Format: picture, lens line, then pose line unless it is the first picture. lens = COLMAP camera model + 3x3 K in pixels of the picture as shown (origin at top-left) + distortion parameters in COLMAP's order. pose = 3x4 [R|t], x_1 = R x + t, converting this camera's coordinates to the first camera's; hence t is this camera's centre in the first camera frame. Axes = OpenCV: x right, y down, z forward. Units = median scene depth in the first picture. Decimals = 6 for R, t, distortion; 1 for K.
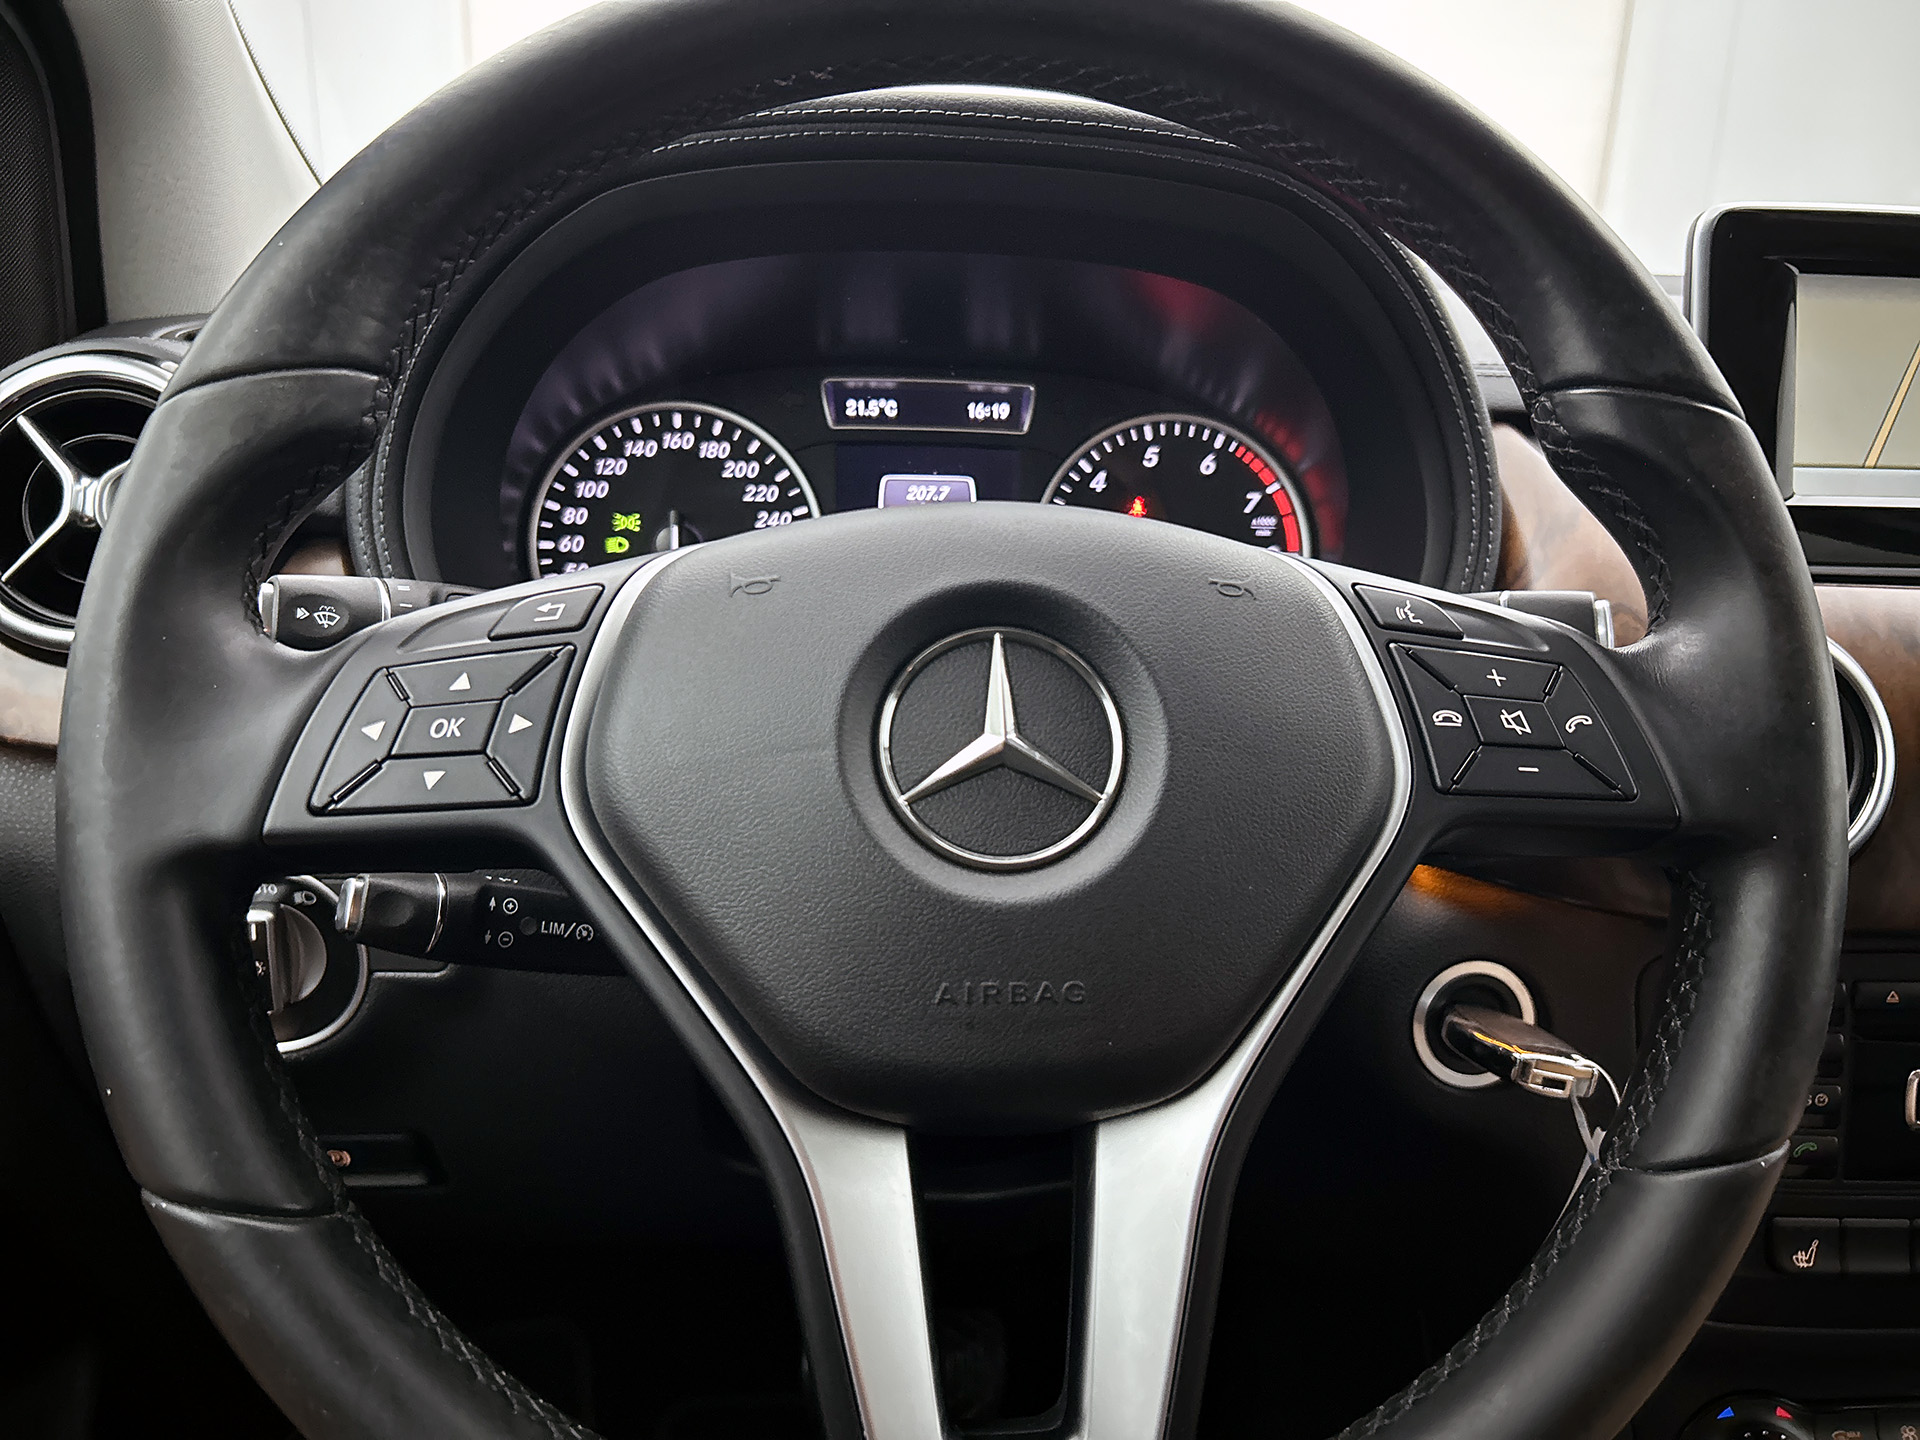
lens RADIAL K [[1507.6, 0, 960.0], [0, 1507.6, 720.0], [0, 0, 1]] dist [0.089662, -0.098695]
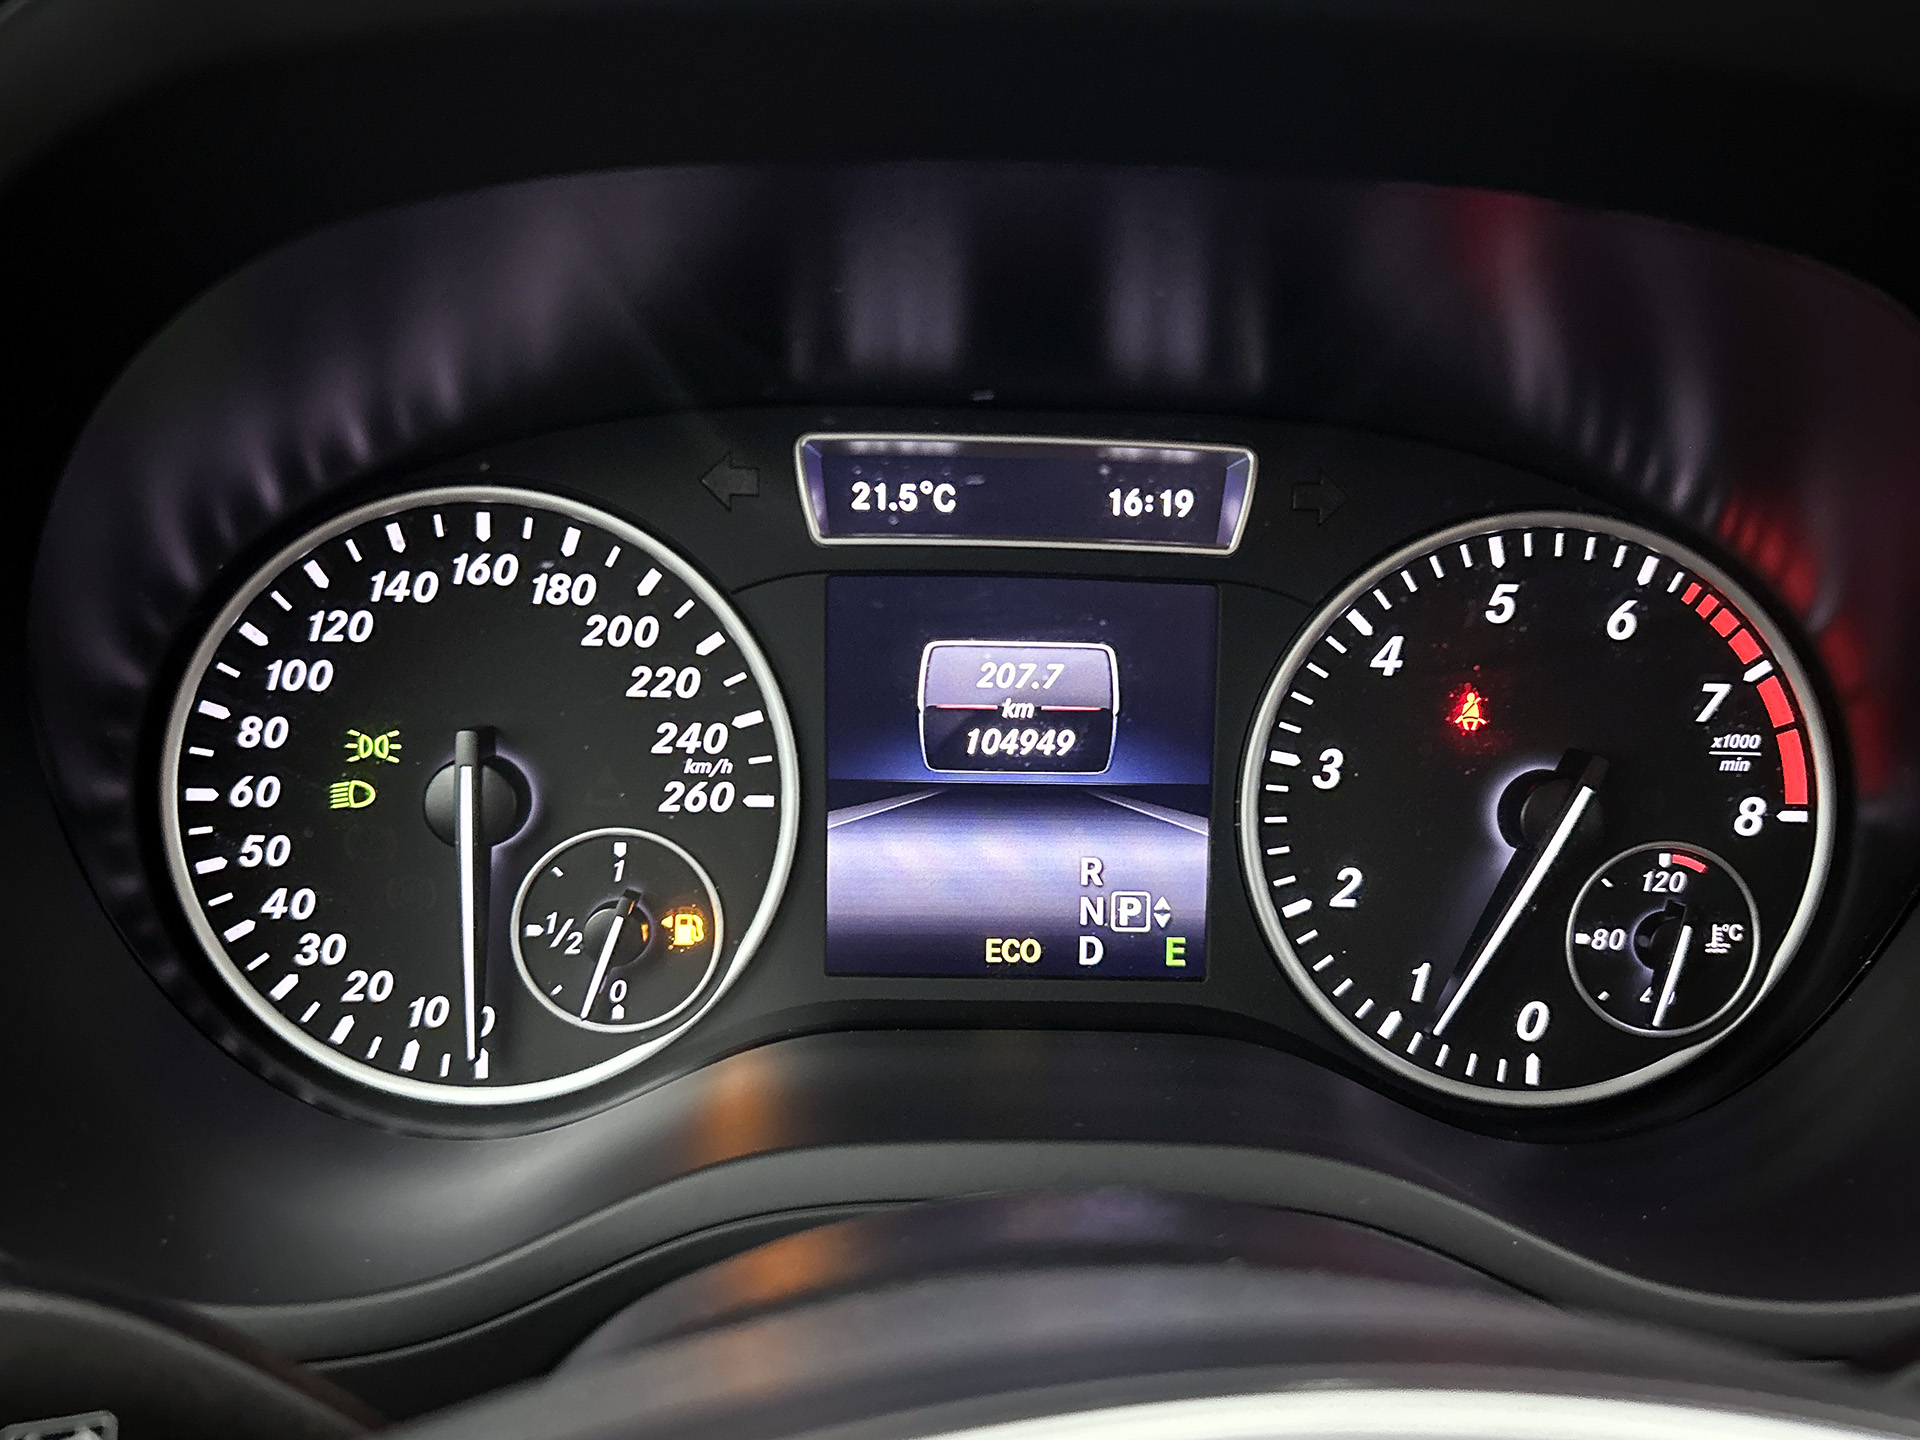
lens RADIAL K [[1347.0, 0, 960.0], [0, 1347.0, 720.0], [0, 0, 1]] dist [0.013673, -0.000610]
pose [[0.999415, 0.011958, -0.032029, -0.027396], [-0.011173, 0.999636, 0.024559, -0.149805], [0.032311, -0.024186, 0.999185, 0.591300]]
